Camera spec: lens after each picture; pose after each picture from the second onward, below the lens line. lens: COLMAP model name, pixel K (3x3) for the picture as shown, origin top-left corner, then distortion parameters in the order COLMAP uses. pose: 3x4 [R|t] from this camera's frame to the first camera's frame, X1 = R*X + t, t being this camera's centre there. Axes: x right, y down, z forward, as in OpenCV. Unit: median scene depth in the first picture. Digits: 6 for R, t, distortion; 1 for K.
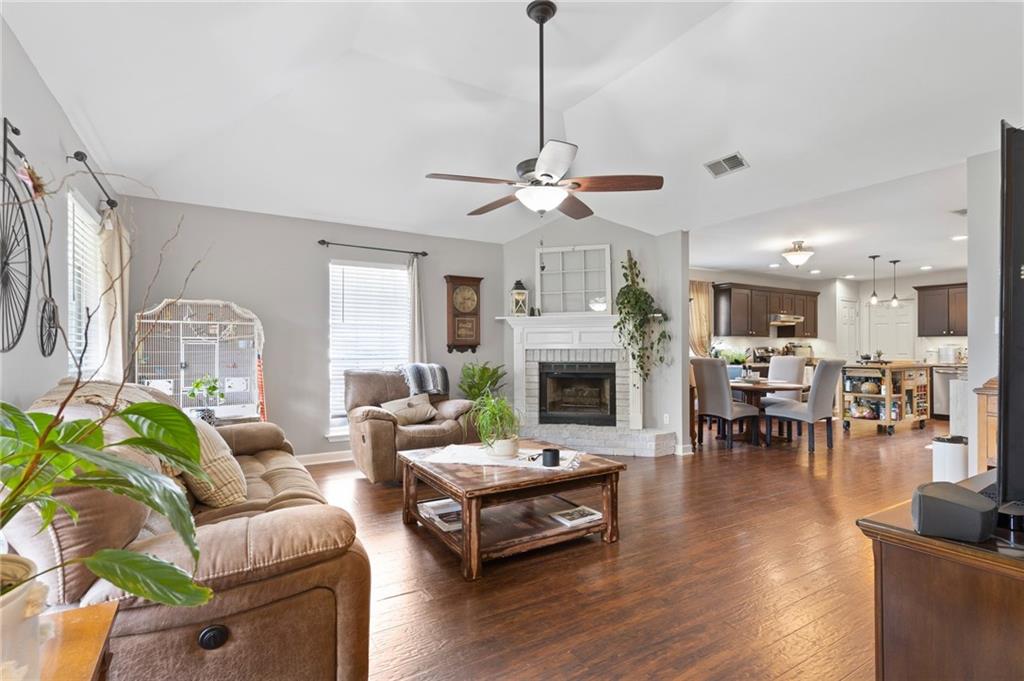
lens RADIAL K [[494.2, 0, 514.5], [0, 494.2, 344.9], [0, 0, 1]] dist [0.004931, 0.000337]
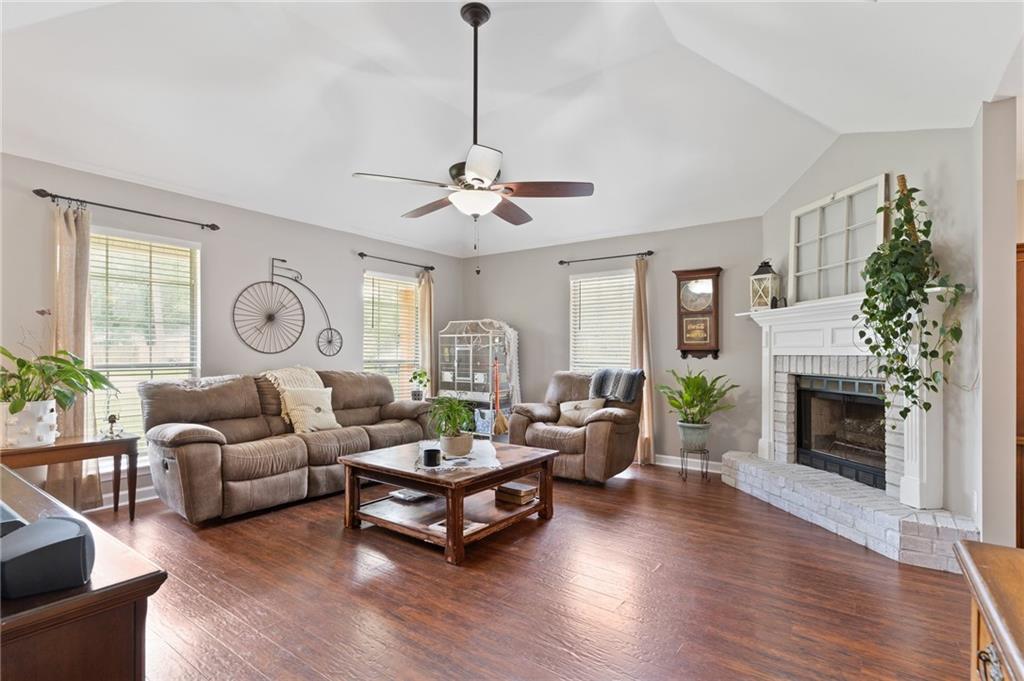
lens RADIAL K [[494.2, 0, 514.4], [0, 494.2, 346.7], [0, 0, 1]] dist [0.004931, 0.000337]
pose [[0.386232, -0.008635, -0.922361, 0.557526], [0.002245, 0.999962, -0.008422, 0.001680], [0.922399, 0.001182, 0.386237, 0.381700]]
